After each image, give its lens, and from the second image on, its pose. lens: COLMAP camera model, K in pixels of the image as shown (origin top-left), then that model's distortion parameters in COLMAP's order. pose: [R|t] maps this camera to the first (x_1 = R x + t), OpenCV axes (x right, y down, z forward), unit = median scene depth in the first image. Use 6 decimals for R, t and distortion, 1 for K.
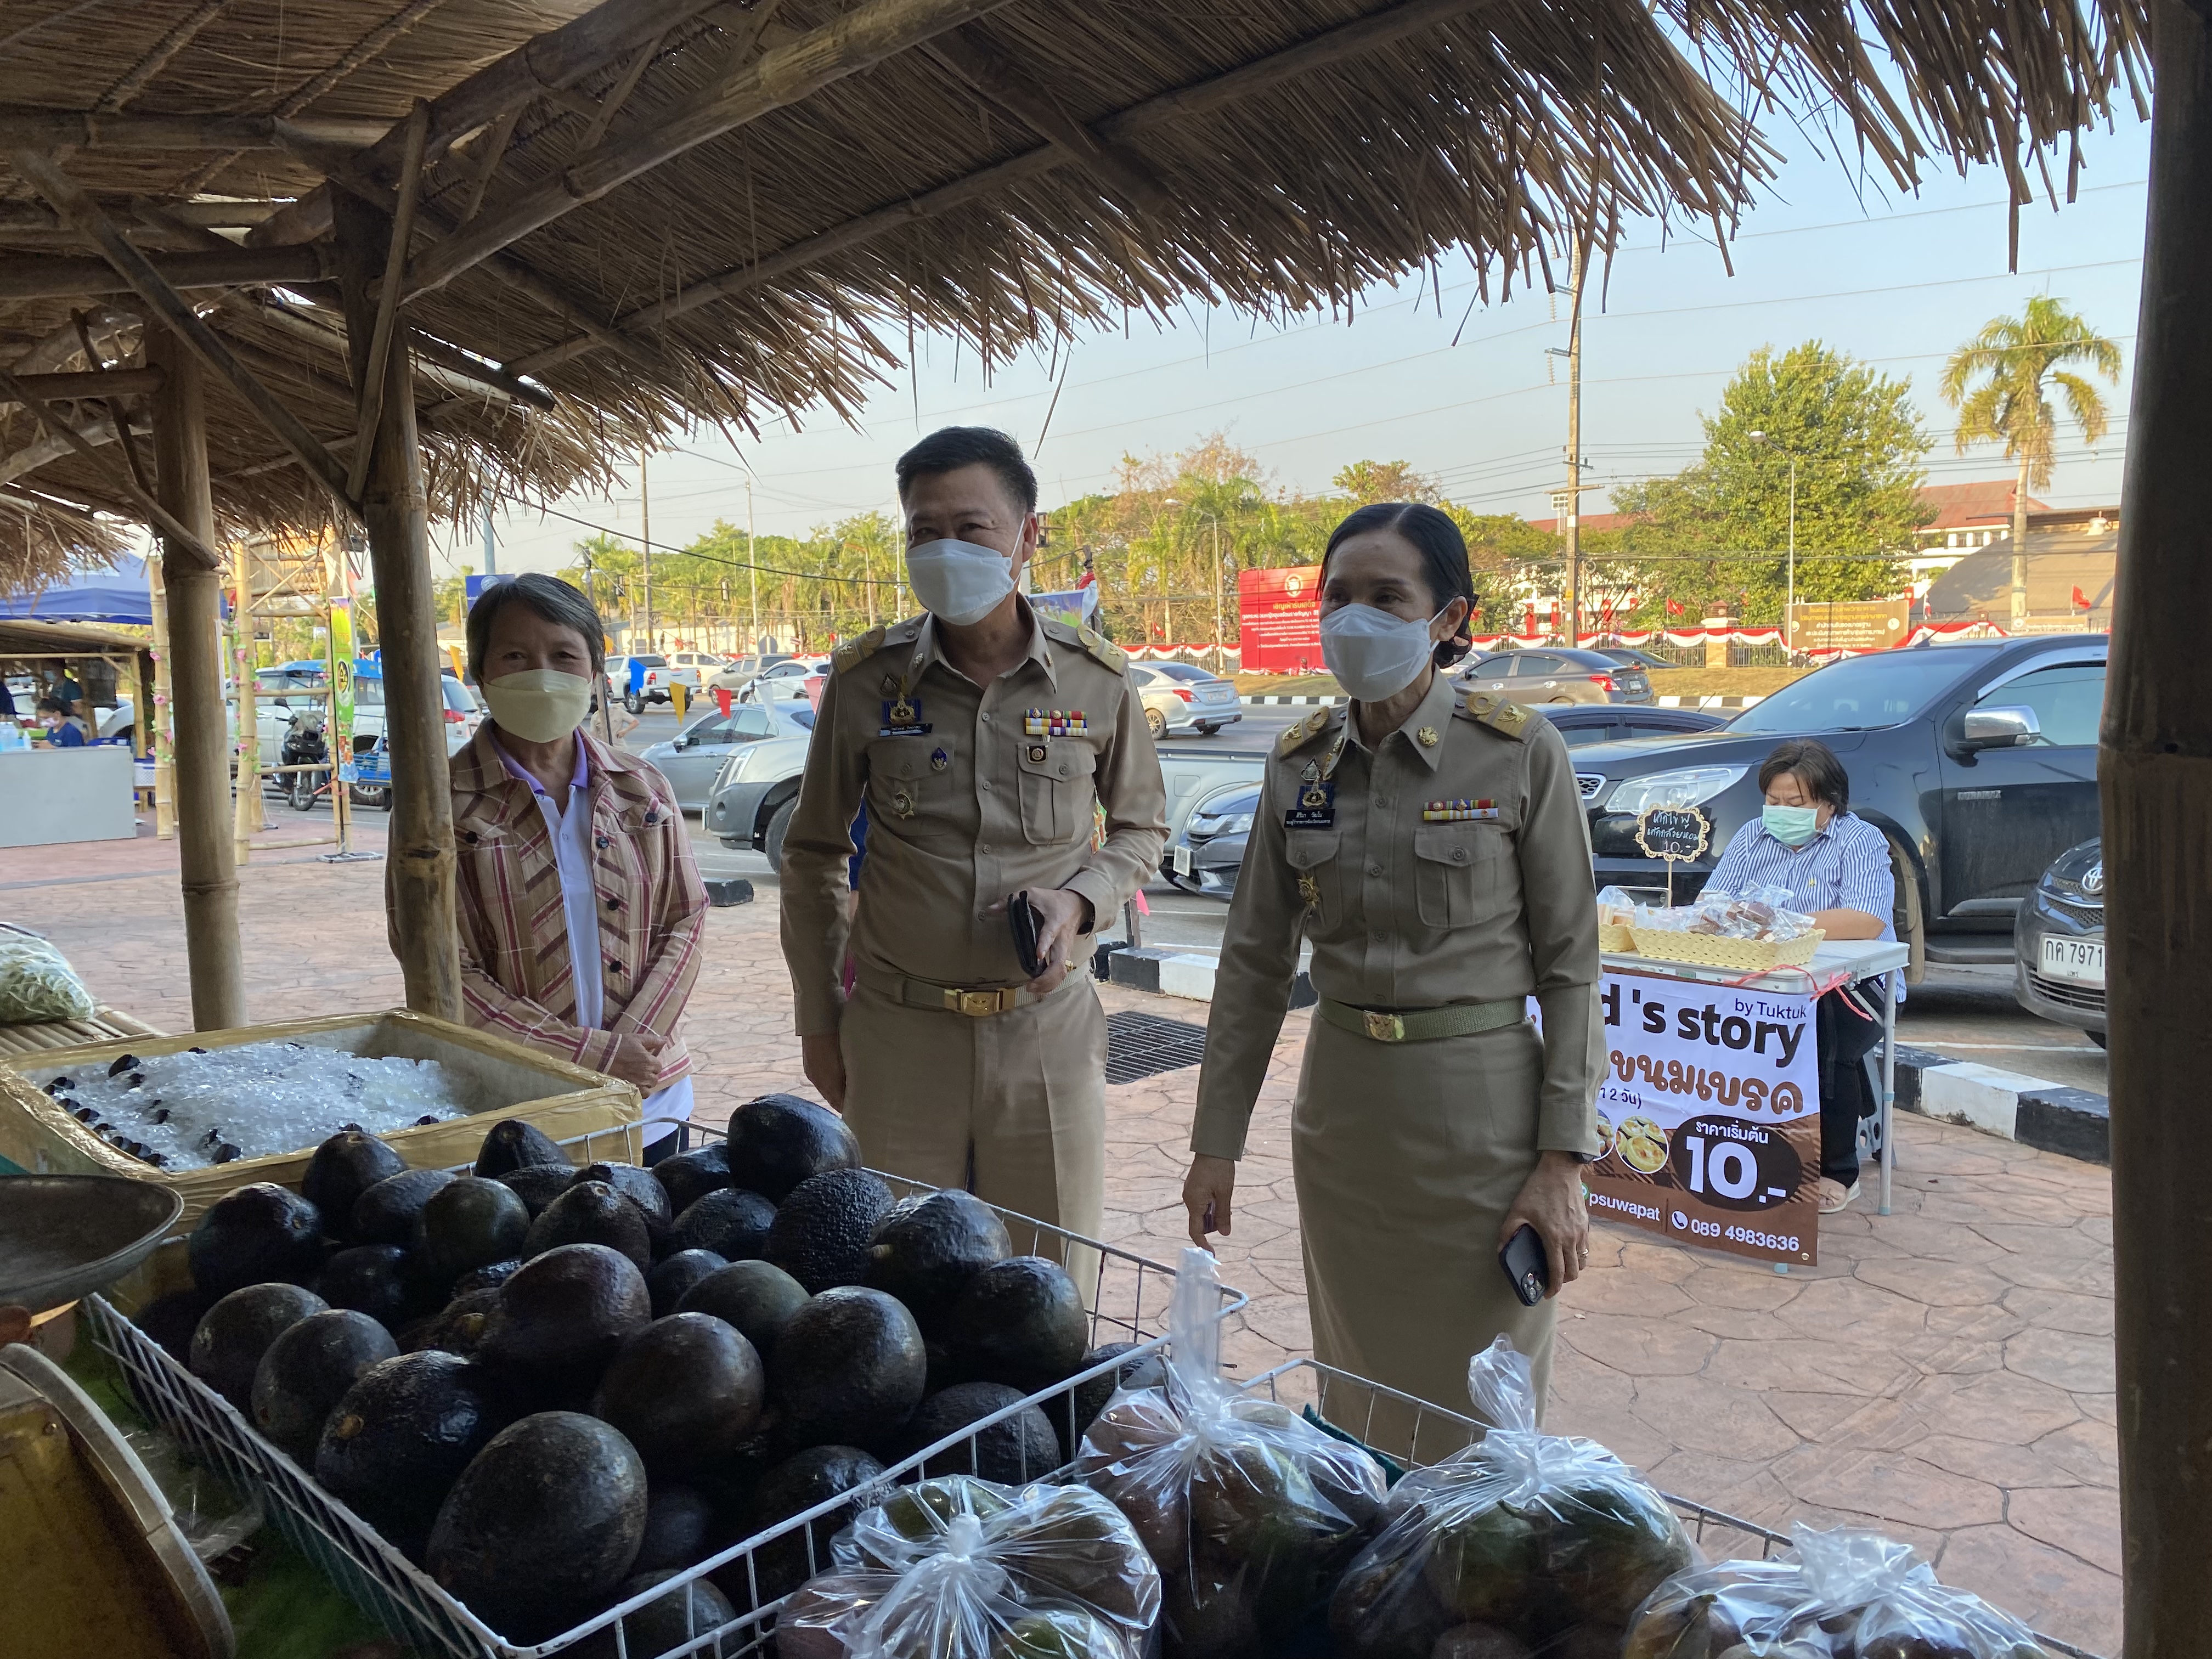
lens RADIAL K [[1681.6, 0, 1117.1], [0, 1681.6, 823.2], [0, 0, 1]] dist [0.026178, -0.012115]
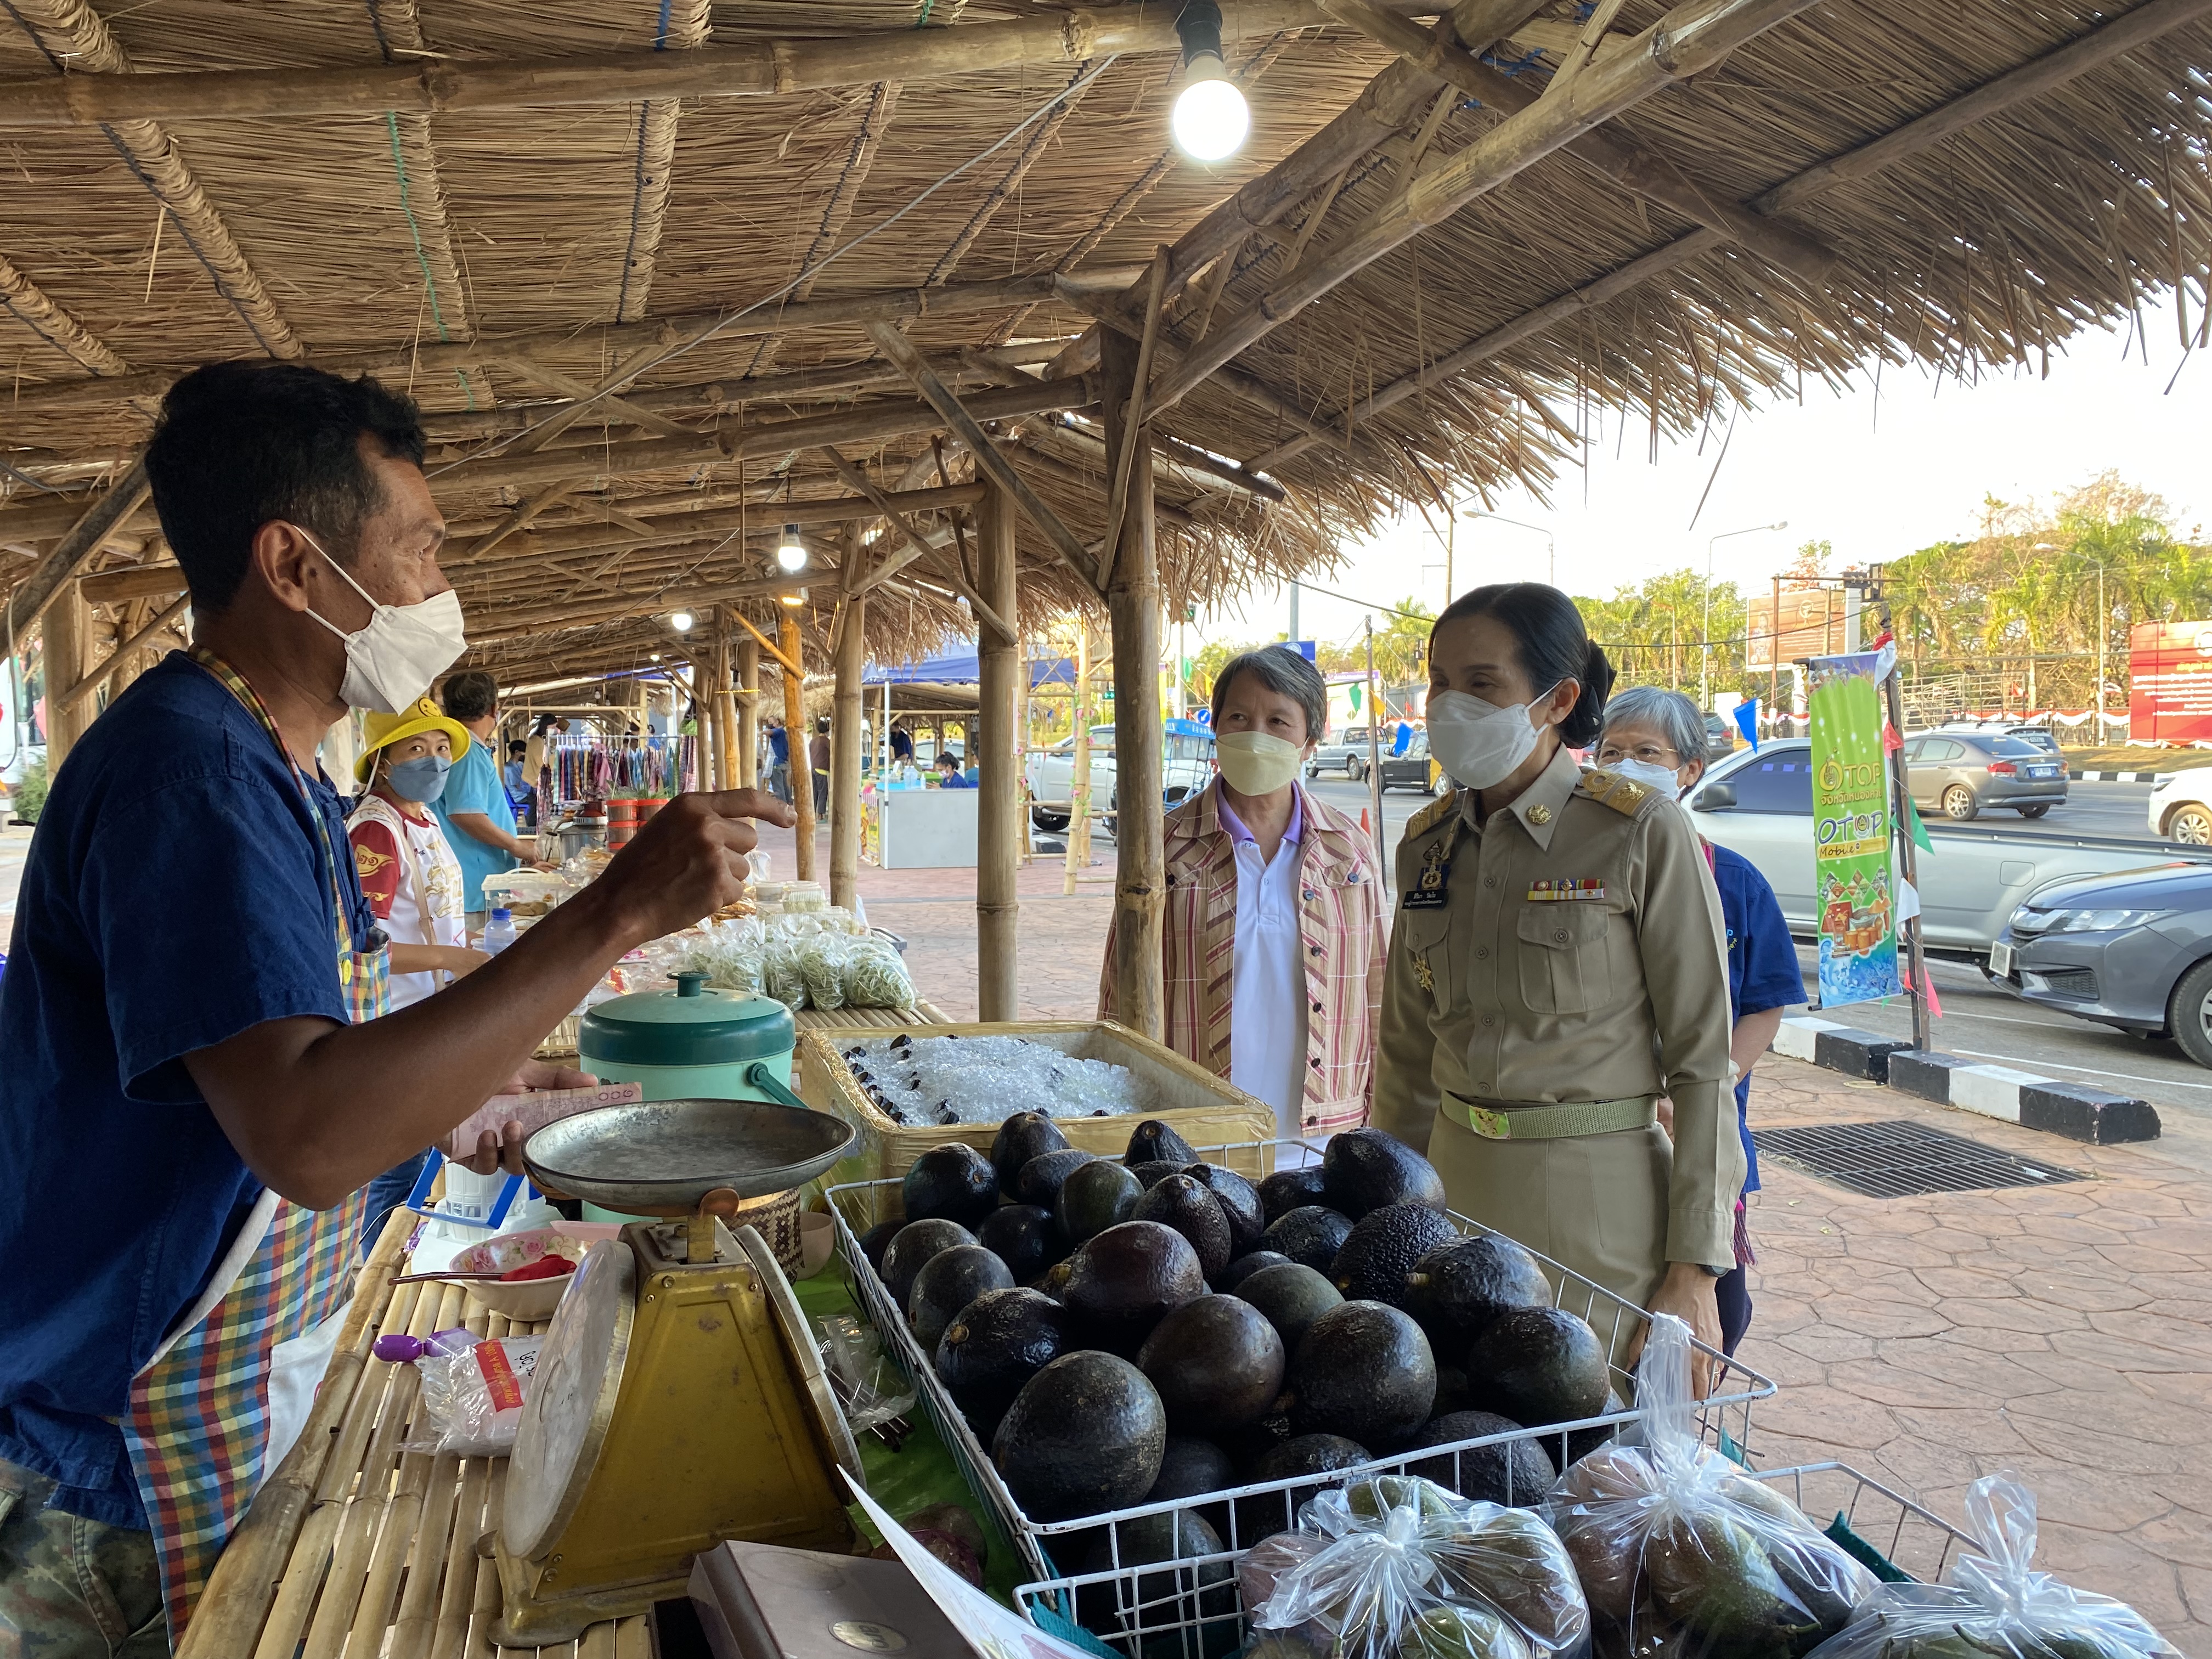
lens RADIAL K [[1699.6, 0, 1112.0], [0, 1699.6, 863.2], [0, 0, 1]] dist [0.126985, -0.187548]
pose [[0.888251, 0.054781, -0.456081, 0.117674], [-0.060631, 0.998159, 0.001807, -0.002711], [0.455340, 0.026047, 0.889936, -0.058327]]
